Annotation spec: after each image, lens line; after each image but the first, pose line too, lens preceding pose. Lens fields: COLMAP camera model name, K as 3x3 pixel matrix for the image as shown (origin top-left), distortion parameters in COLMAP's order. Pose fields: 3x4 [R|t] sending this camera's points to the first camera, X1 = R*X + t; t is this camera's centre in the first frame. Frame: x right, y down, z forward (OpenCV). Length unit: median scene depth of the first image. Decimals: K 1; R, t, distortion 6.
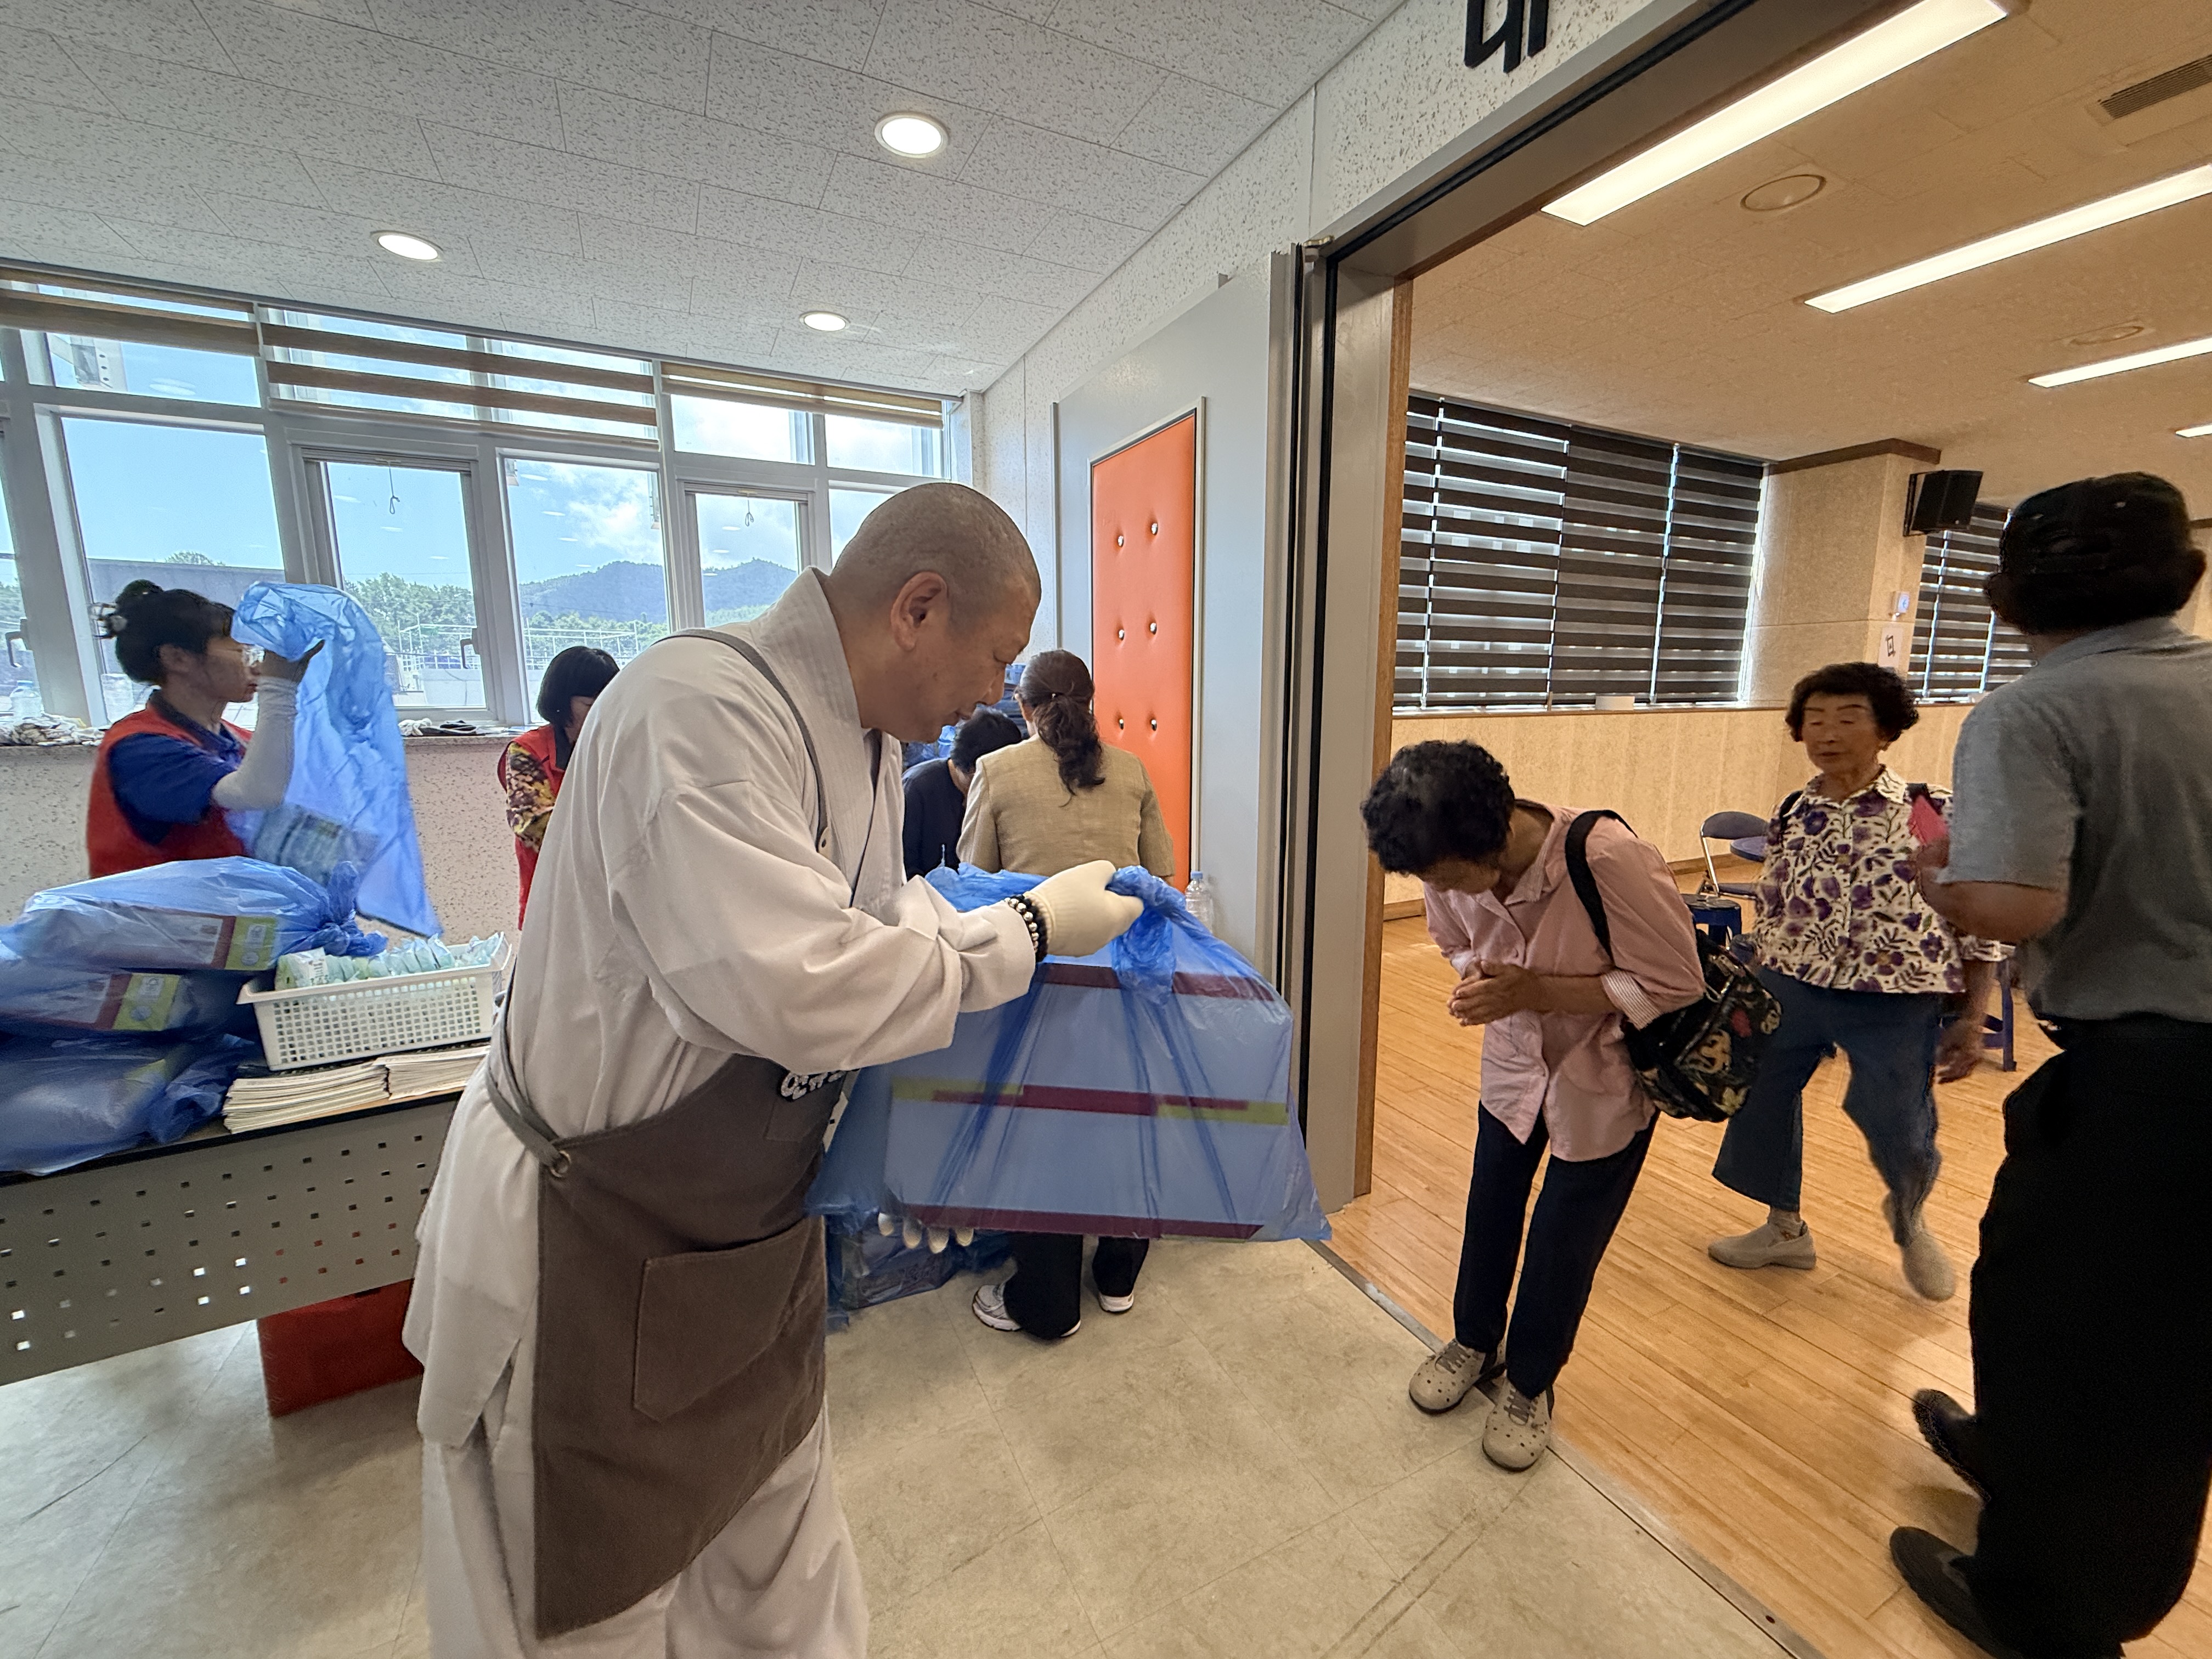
lens RADIAL K [[874.2, 0, 1101.3], [0, 874.2, 819.3], [0, 0, 1]] dist [-0.006343, 0.002769]
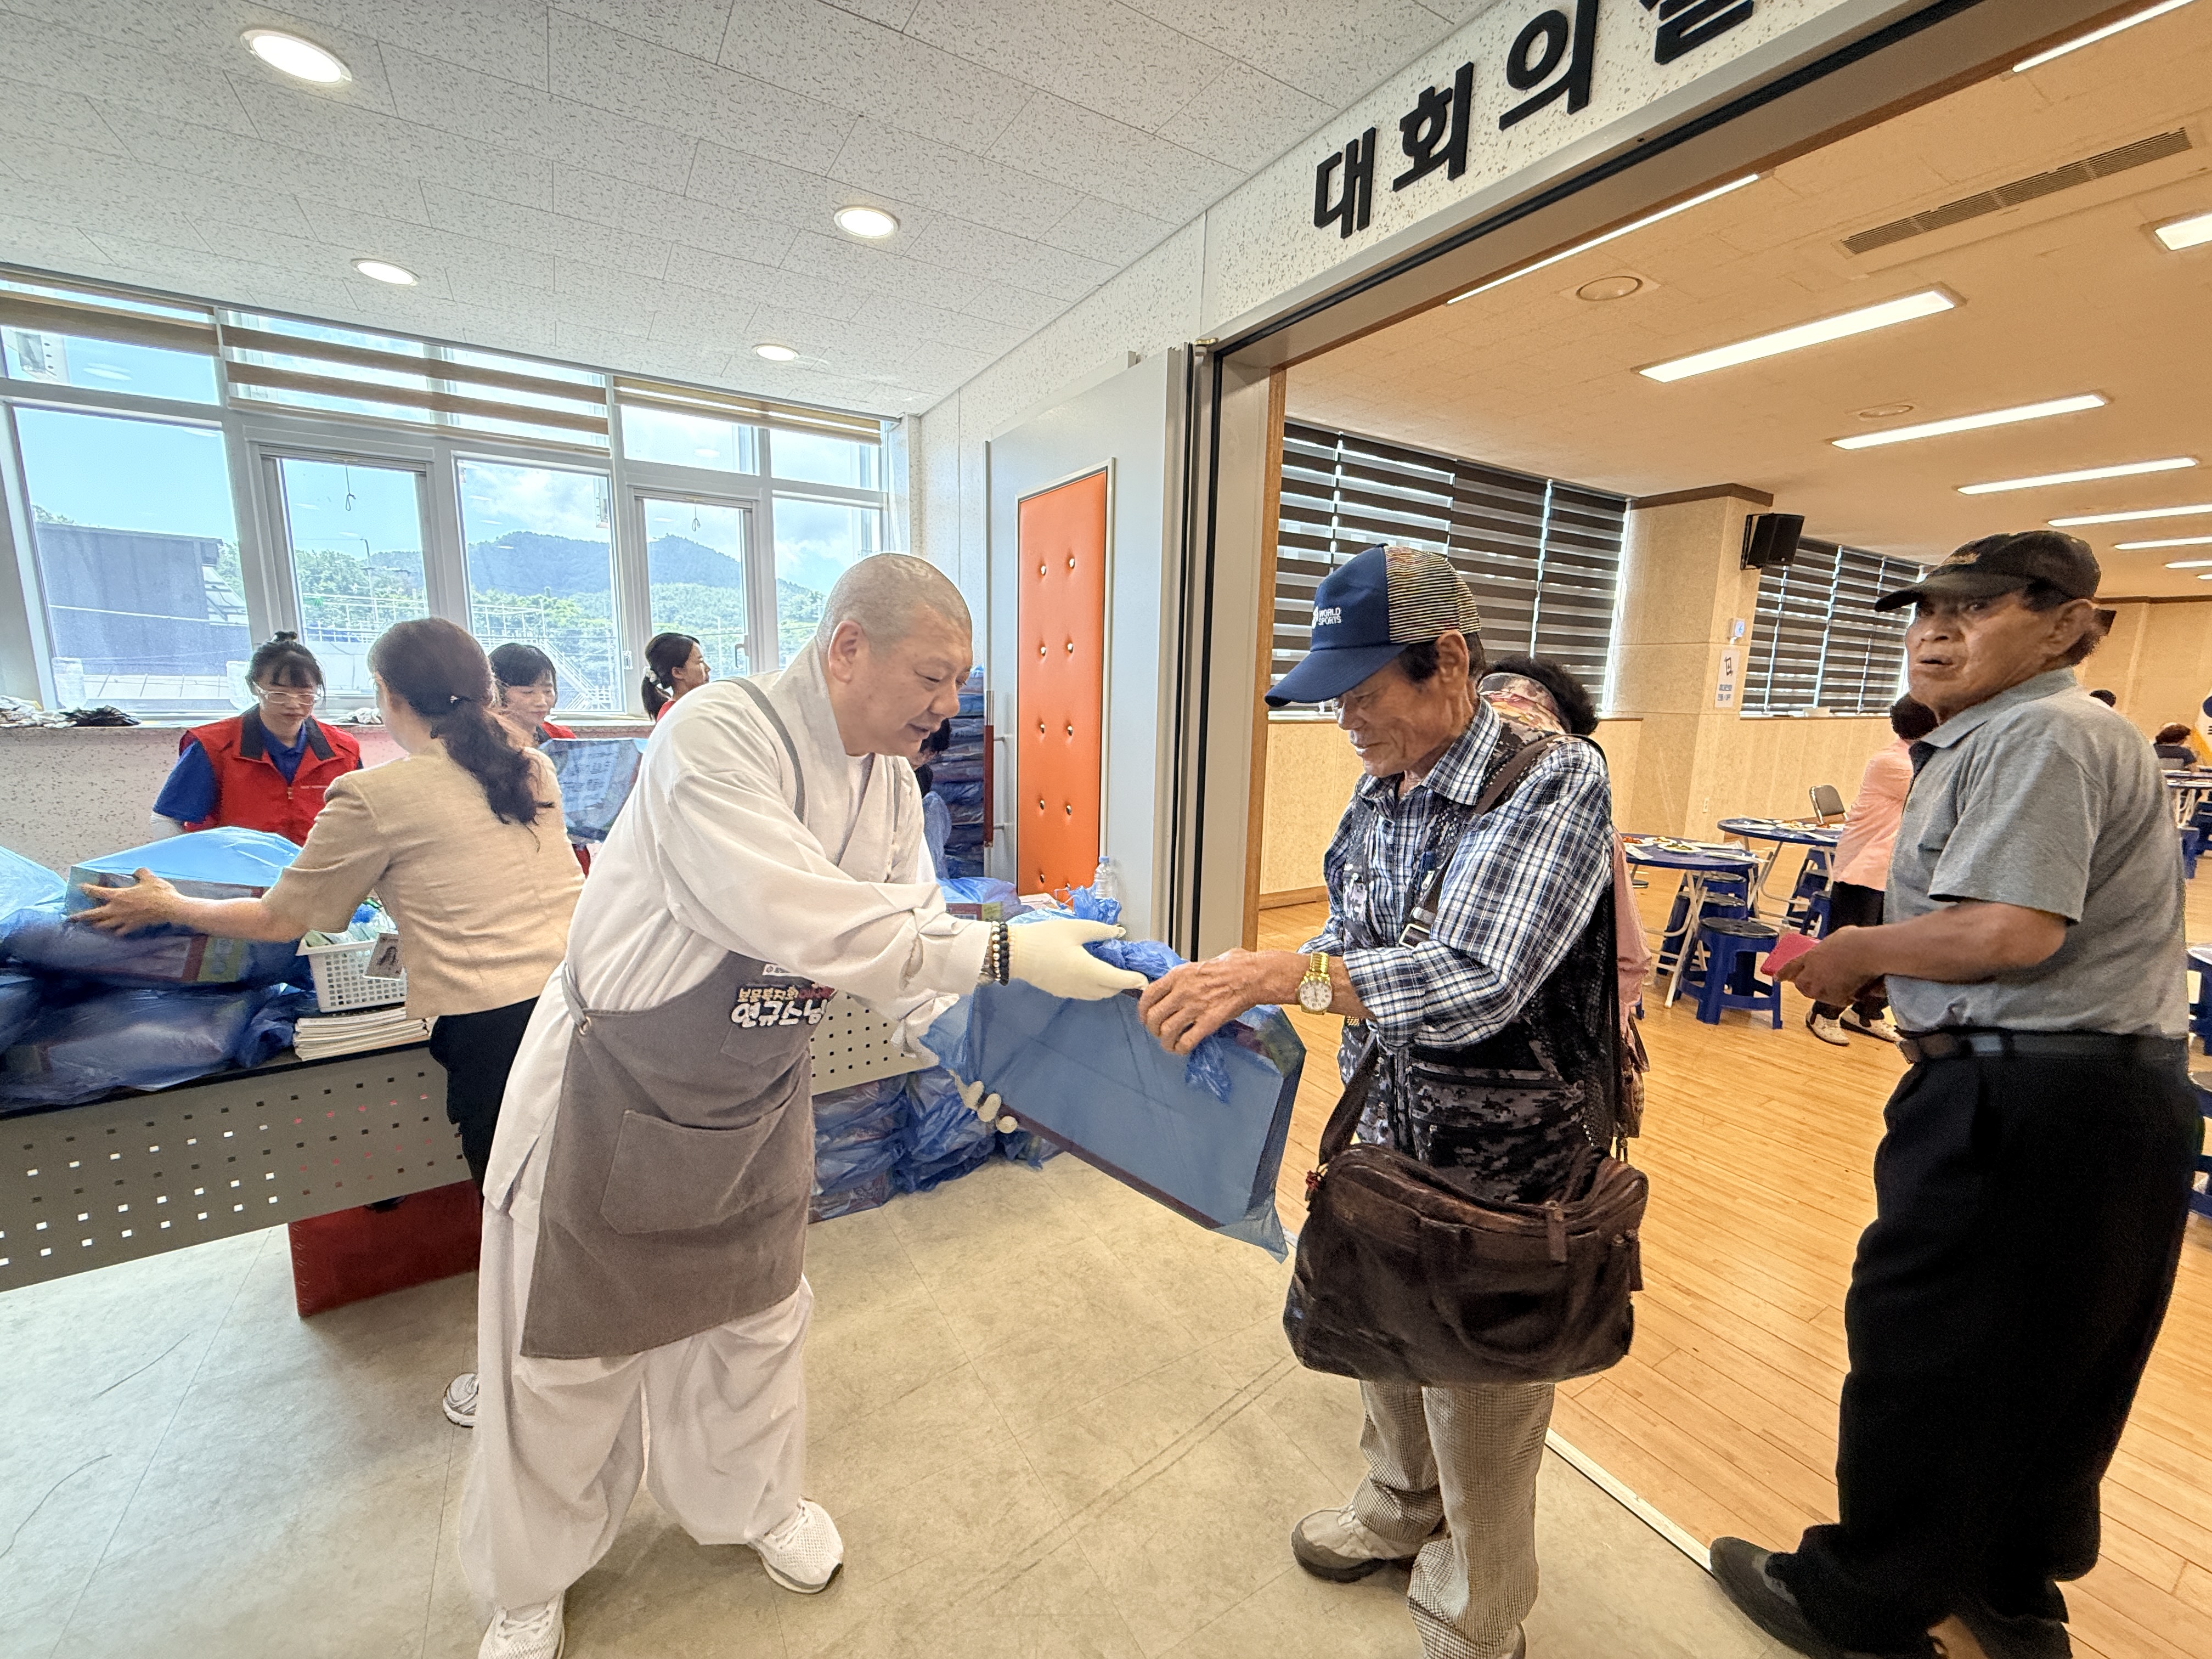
lens RADIAL K [[884.5, 0, 1106.0], [0, 884.5, 829.5], [0, 0, 1]] dist [-0.007617, -0.000127]
pose [[0.996049, 0.010804, 0.088149, 0.005317], [-0.012667, 0.999708, 0.020599, -0.001056], [-0.087901, -0.021634, 0.995894, -0.174304]]
